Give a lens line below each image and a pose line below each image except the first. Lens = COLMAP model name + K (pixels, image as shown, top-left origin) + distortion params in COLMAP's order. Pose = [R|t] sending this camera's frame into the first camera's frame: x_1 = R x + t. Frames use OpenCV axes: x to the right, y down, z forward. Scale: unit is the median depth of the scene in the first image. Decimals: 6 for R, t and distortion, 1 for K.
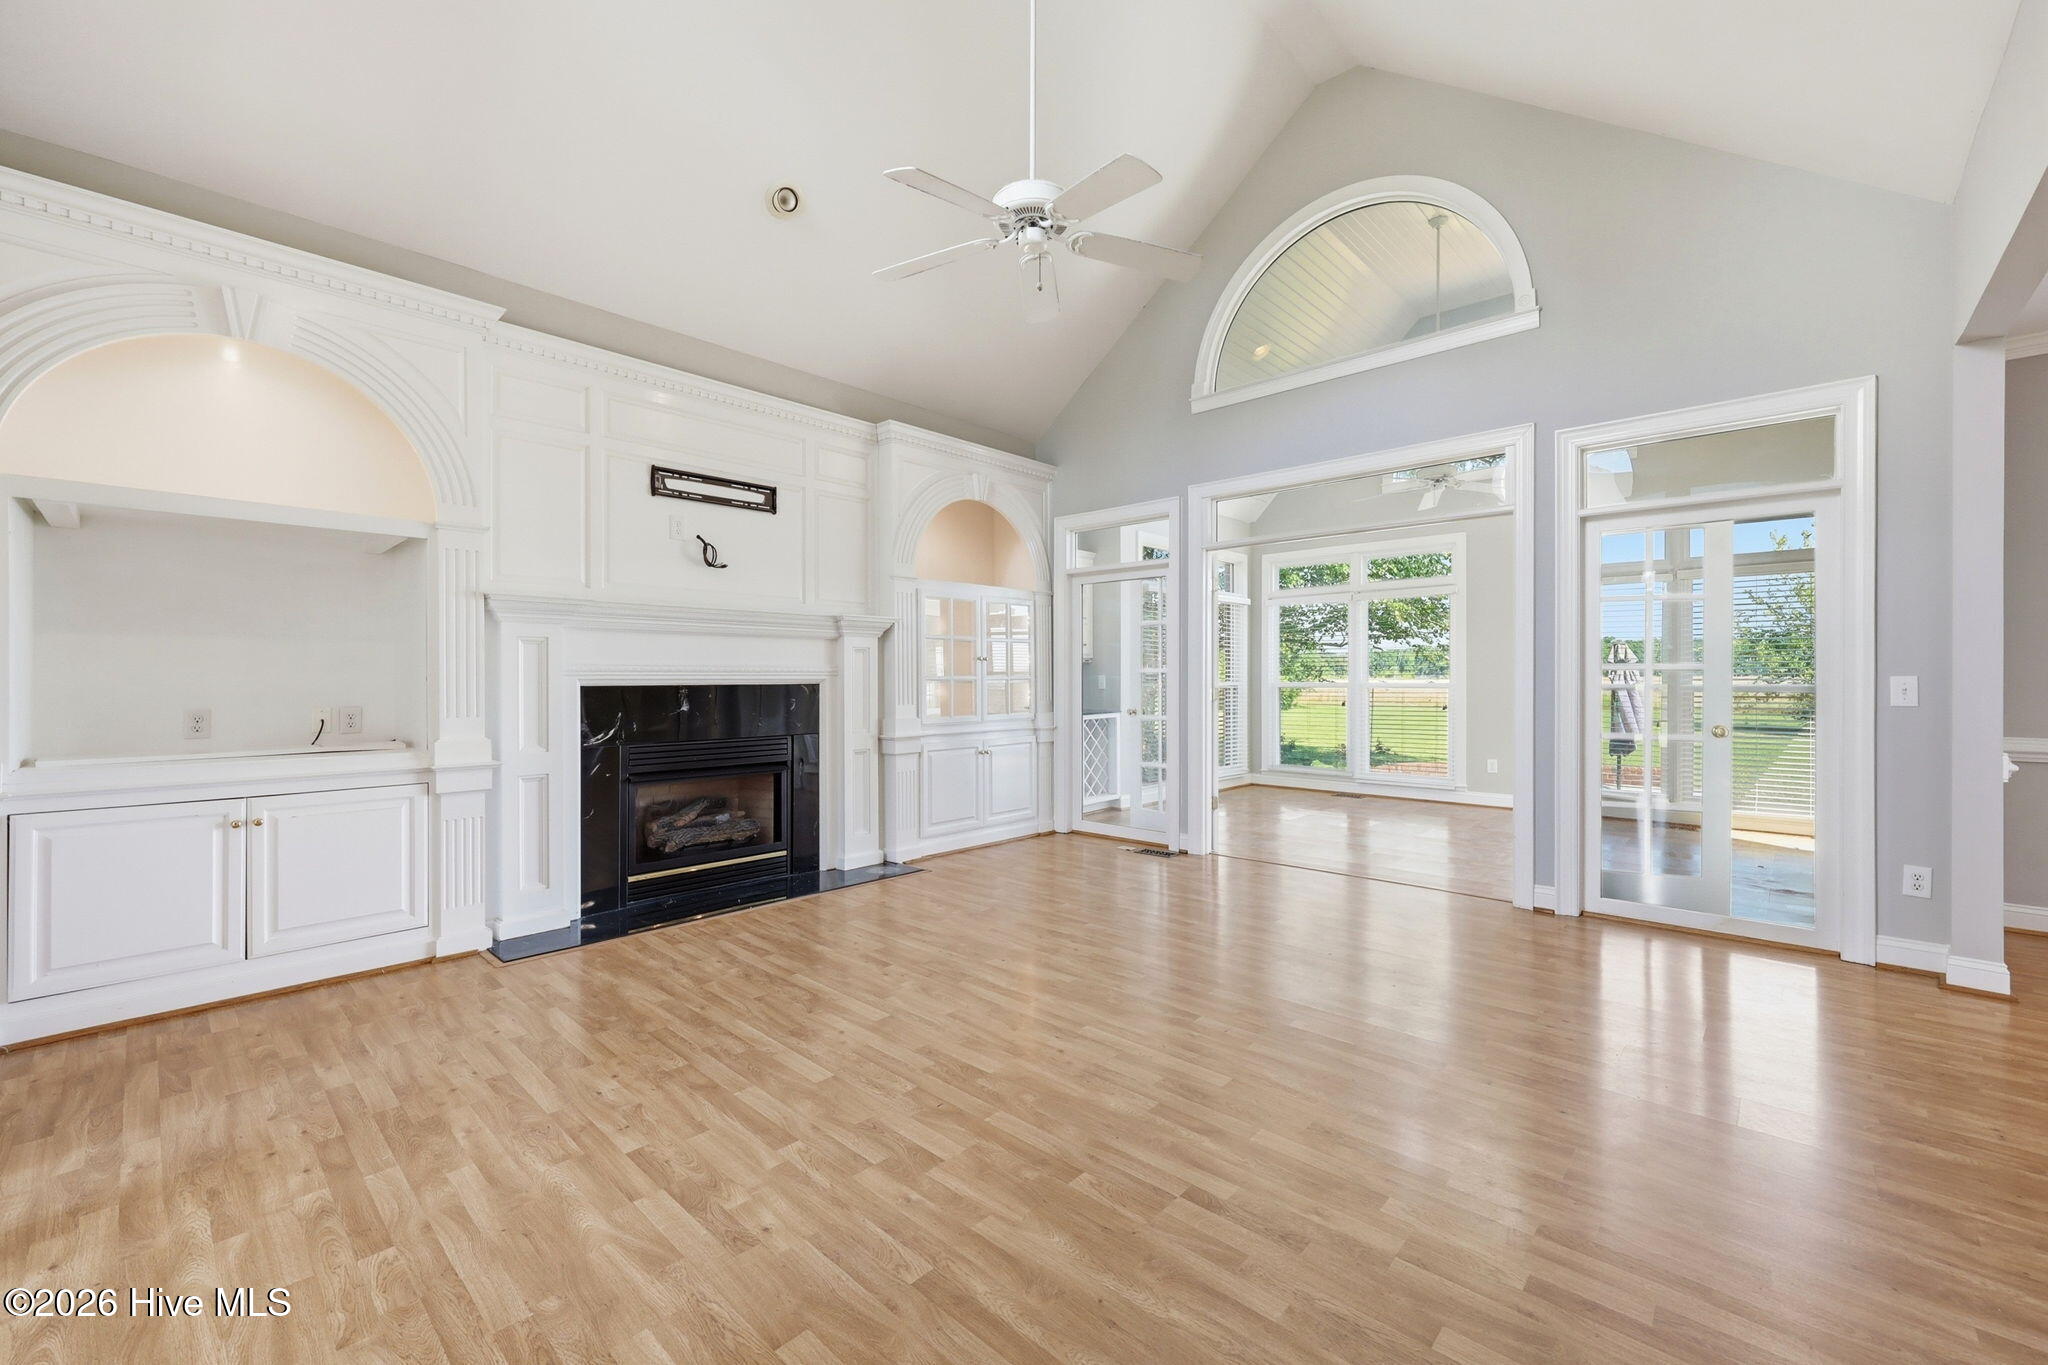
lens RADIAL K [[830.1, 0, 1034.0], [0, 830.1, 677.5], [0, 0, 1]] dist [0.002298, 0.000295]
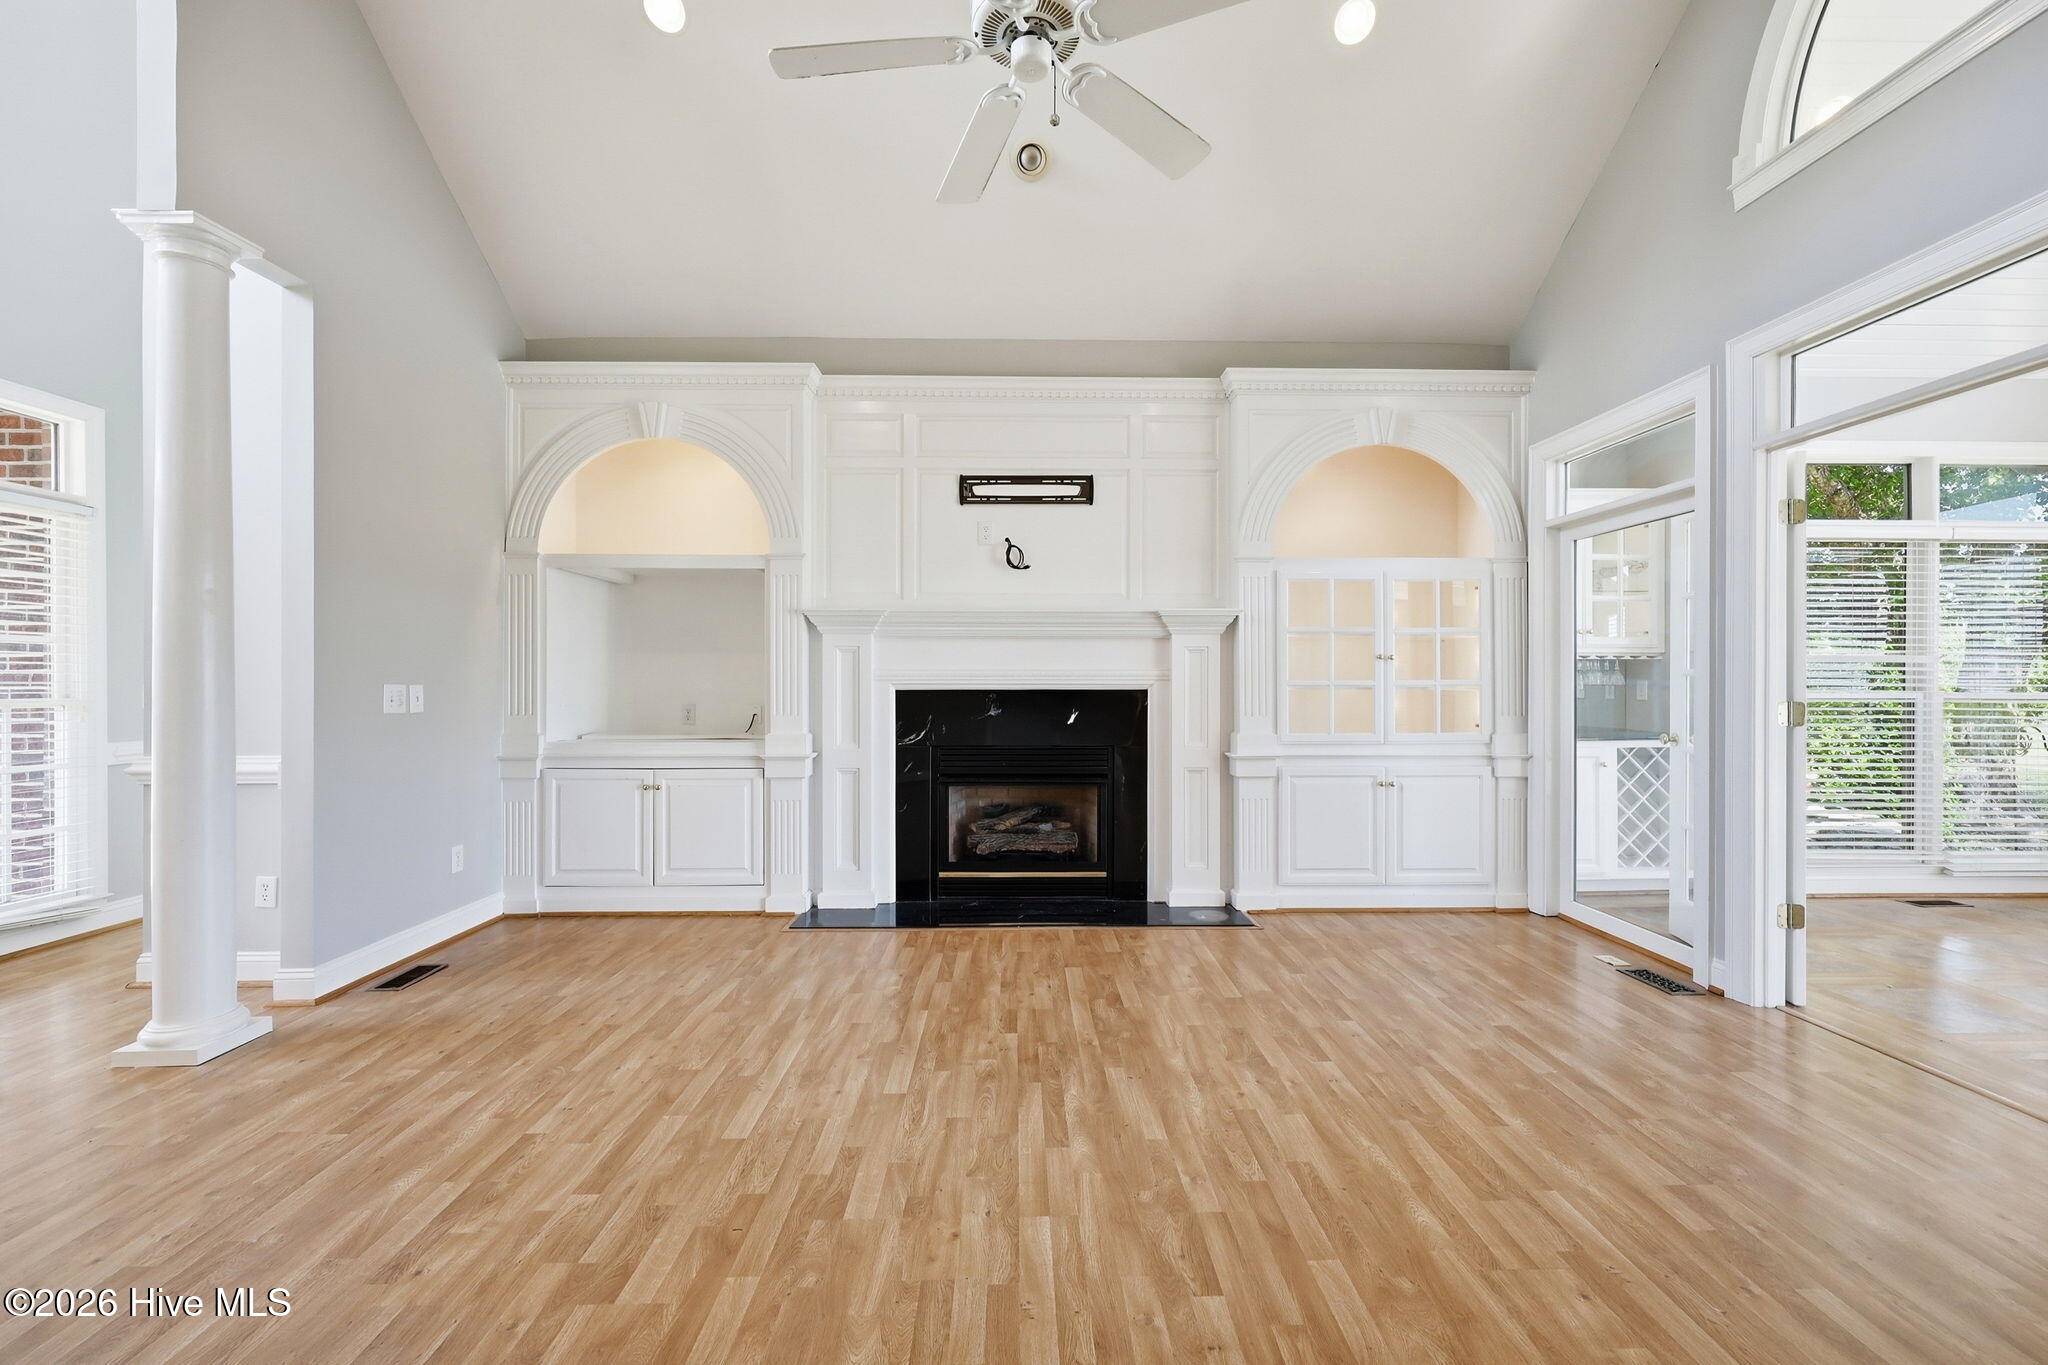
lens RADIAL K [[830.6, 0, 1028.4], [0, 830.6, 684.3], [0, 0, 1]] dist [0.001263, 0.000110]
pose [[0.693731, 0.002856, -0.720229, 0.326912], [-0.001295, 0.999995, 0.002718, -0.000315], [0.720233, -0.000952, 0.693731, 0.335862]]
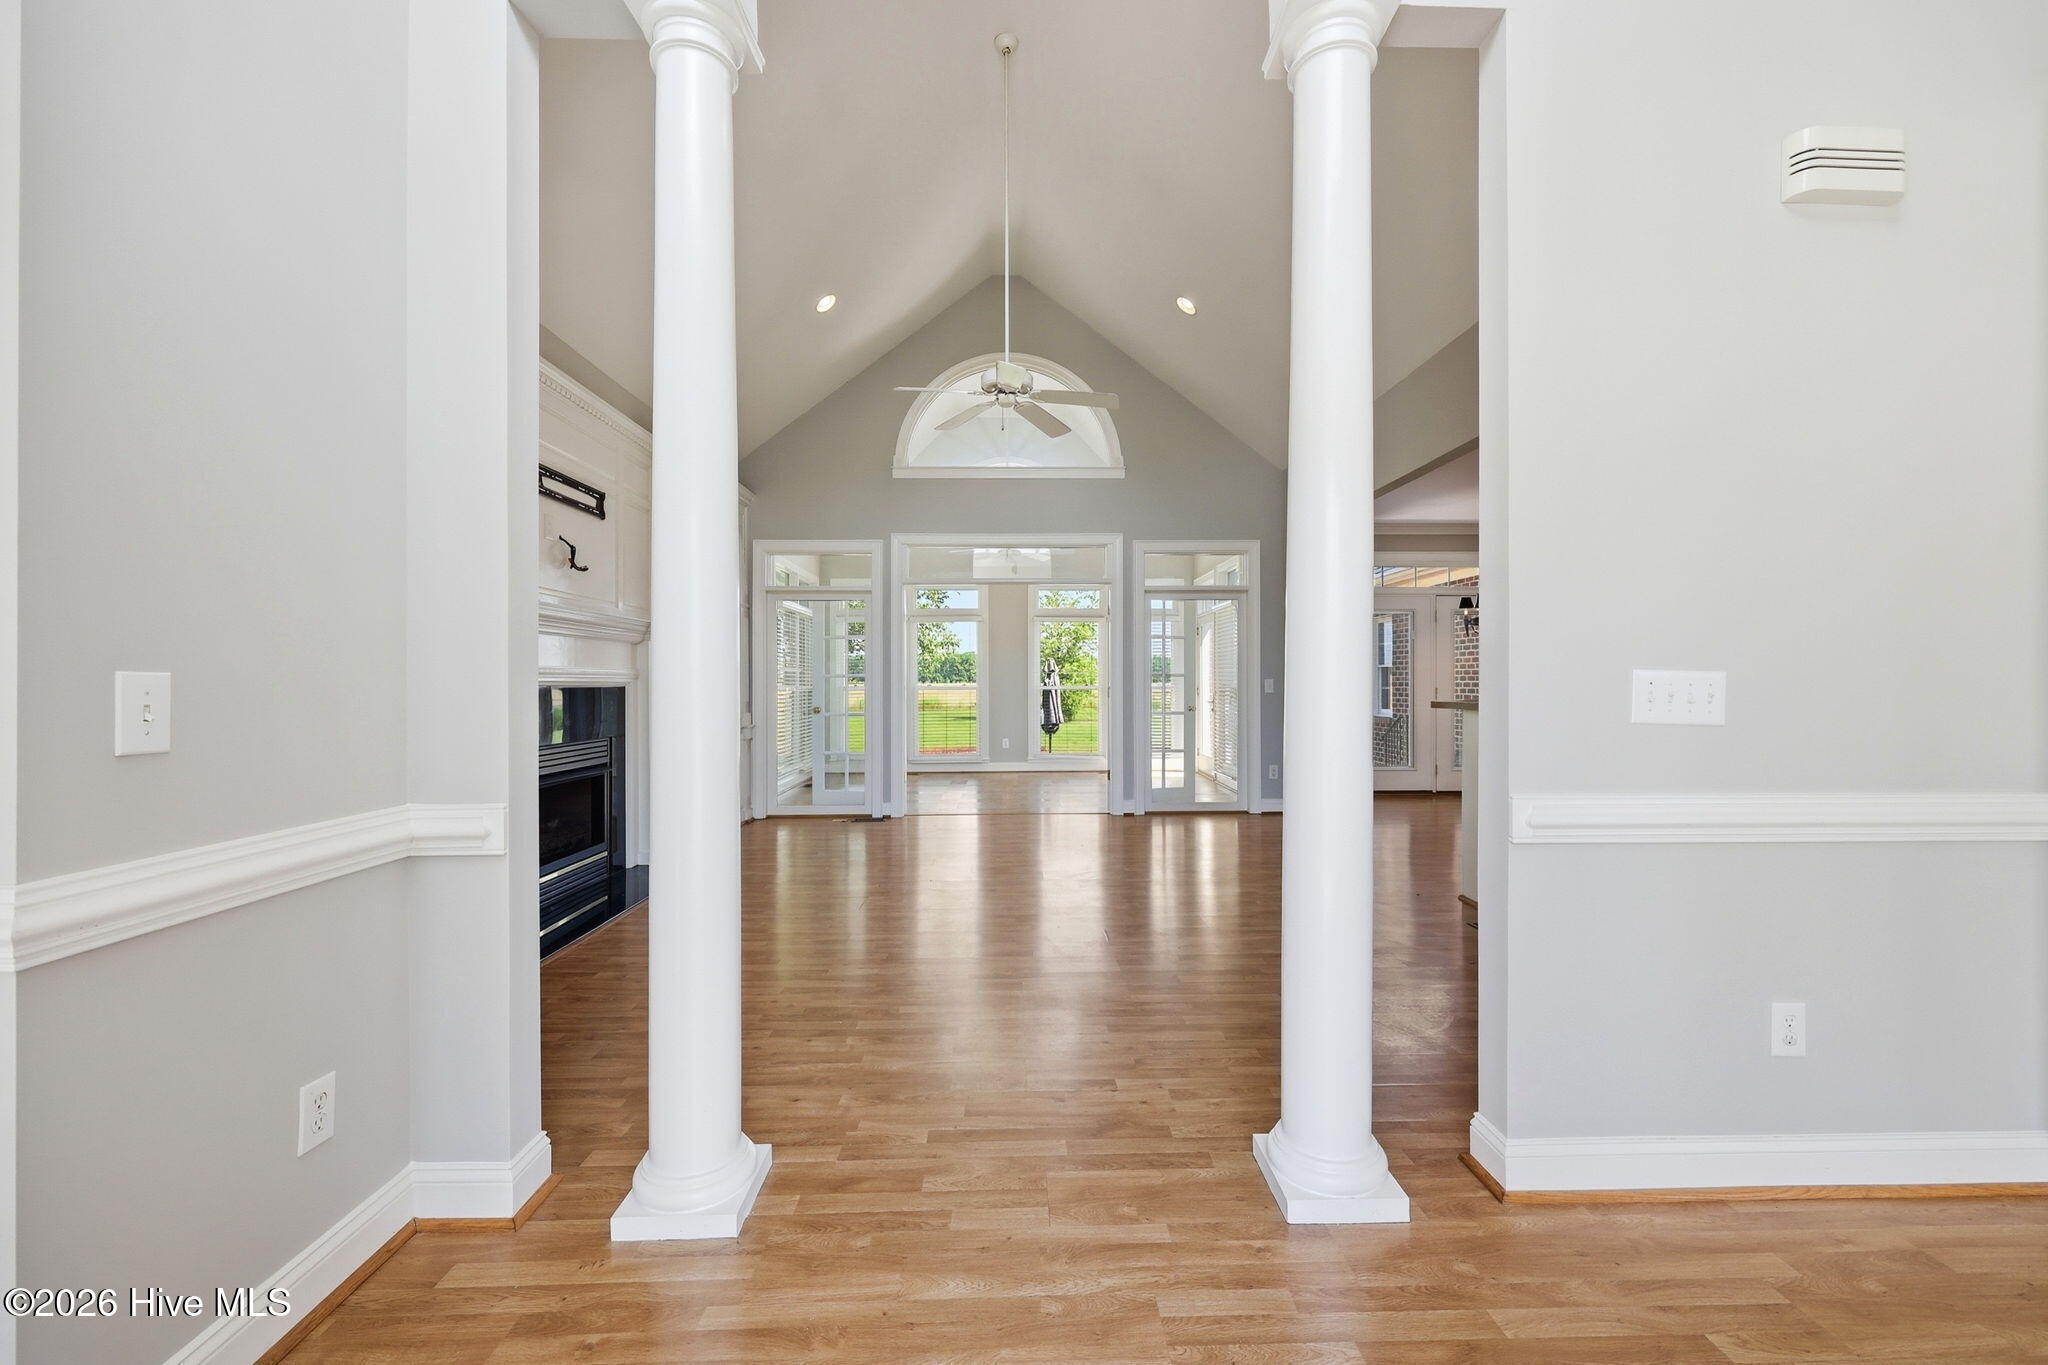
lens RADIAL K [[830.1, 0, 1034.0], [0, 830.1, 677.5], [0, 0, 1]] dist [0.002298, 0.000295]
pose [[0.717345, 0.002656, 0.696713, -0.691947], [0.003278, 0.999969, -0.007188, 0.005871], [-0.696710, 0.007440, 0.717314, -0.101805]]
